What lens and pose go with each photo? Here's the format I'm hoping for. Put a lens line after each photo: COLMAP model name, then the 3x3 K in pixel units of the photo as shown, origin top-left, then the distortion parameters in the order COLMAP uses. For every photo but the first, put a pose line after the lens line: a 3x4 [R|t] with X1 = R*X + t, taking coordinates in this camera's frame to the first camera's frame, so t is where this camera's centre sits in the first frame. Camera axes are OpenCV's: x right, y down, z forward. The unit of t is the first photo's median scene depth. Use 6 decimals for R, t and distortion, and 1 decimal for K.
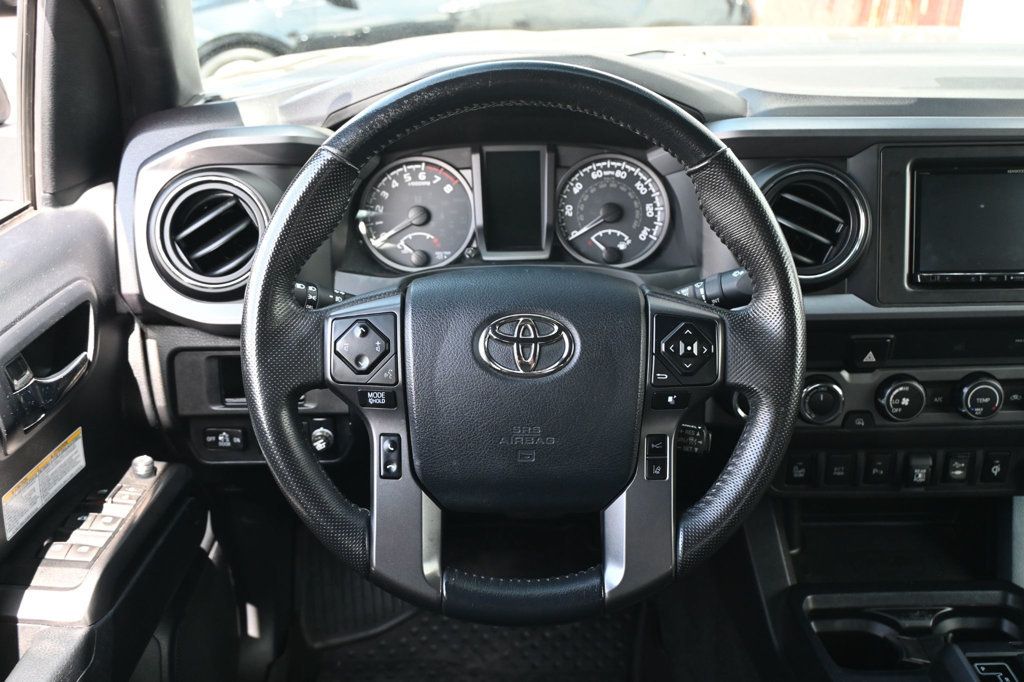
lens RADIAL K [[1022.0, 0, 512.0], [0, 1022.0, 341.0], [0, 0, 1]] dist [-0.007266, -0.006360]
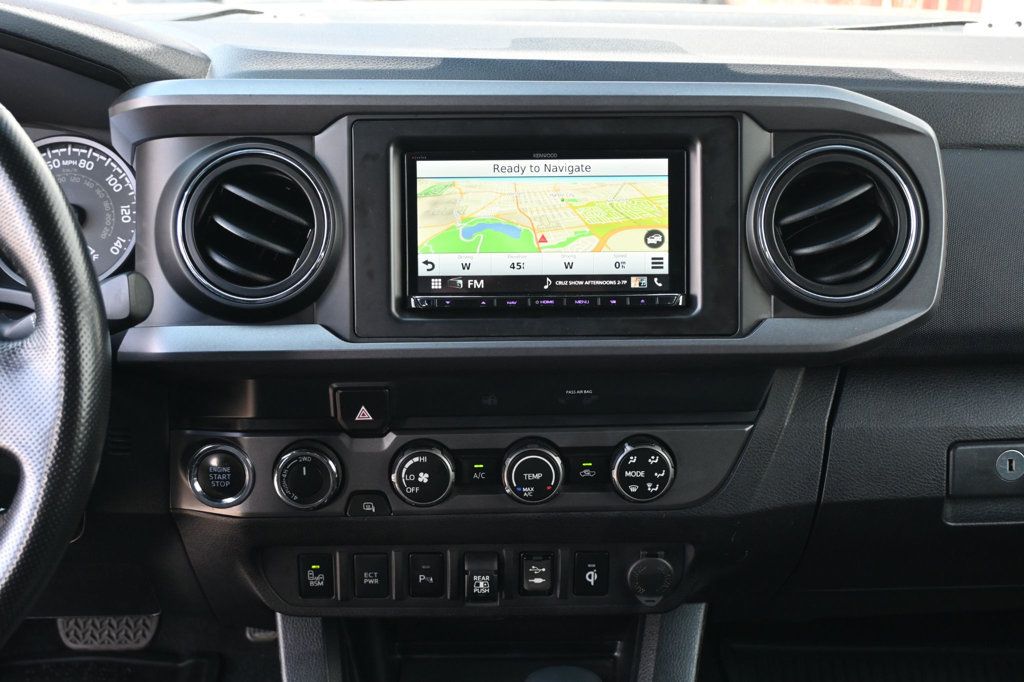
lens RADIAL K [[1318.8, 0, 512.0], [0, 1318.8, 341.0], [0, 0, 1]] dist [0.003256, 0.006987]
pose [[0.999943, 0.004743, 0.009569, 0.401435], [-0.004089, 0.997724, -0.067312, 0.023764], [-0.009866, 0.067269, 0.997686, 0.069841]]
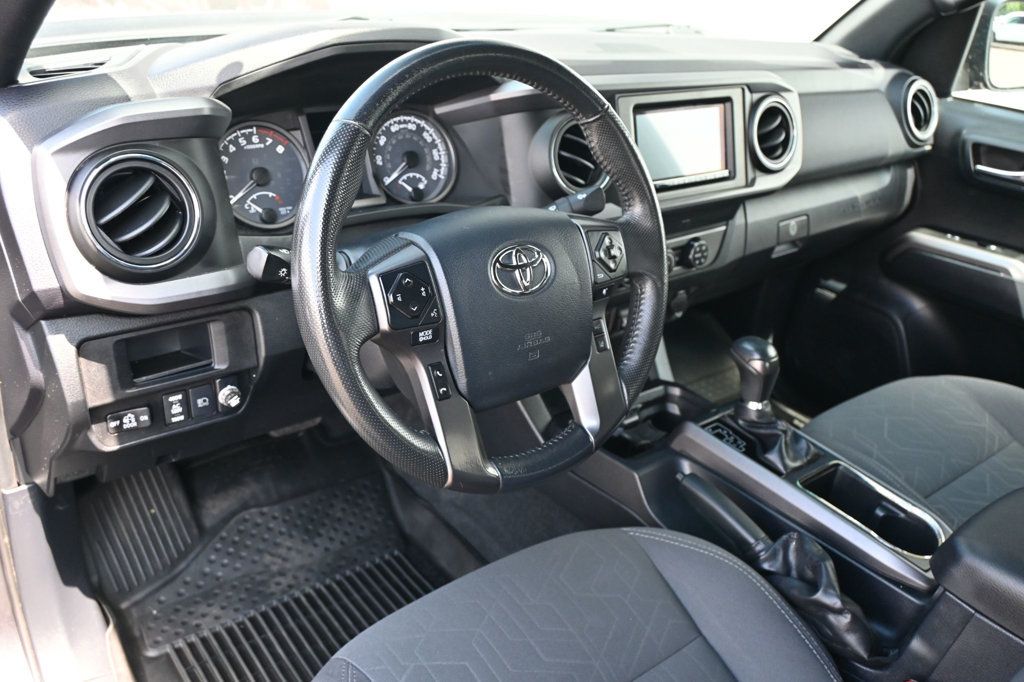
lens RADIAL K [[845.9, 0, 512.0], [0, 845.9, 341.0], [0, 0, 1]] dist [-0.008037, -0.001297]
pose [[0.784573, -0.206379, 0.584682, -0.440957], [0.145773, 0.977945, 0.149582, -0.046964], [-0.602657, -0.032127, 0.797353, 0.118577]]
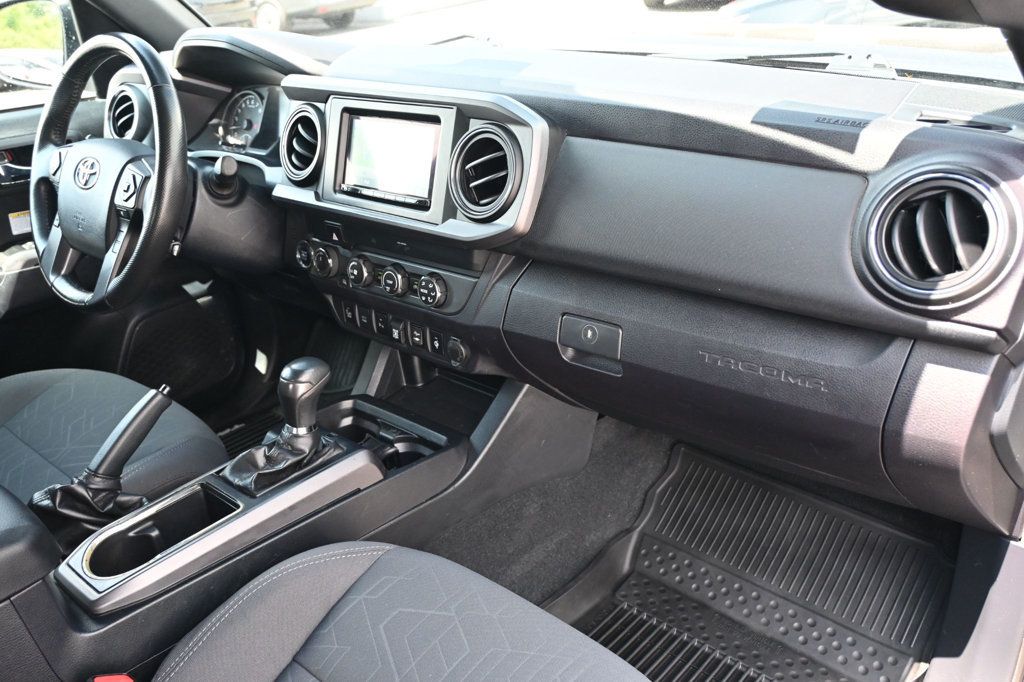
lens RADIAL K [[879.5, 0, 512.2], [0, 879.5, 310.0], [0, 0, 1]] dist [-0.002520, -0.001314]
pose [[0.745056, 0.221604, -0.629113, 1.261962], [-0.203980, 0.973708, 0.101416, -0.058570], [0.635046, 0.052766, 0.770670, 0.145326]]
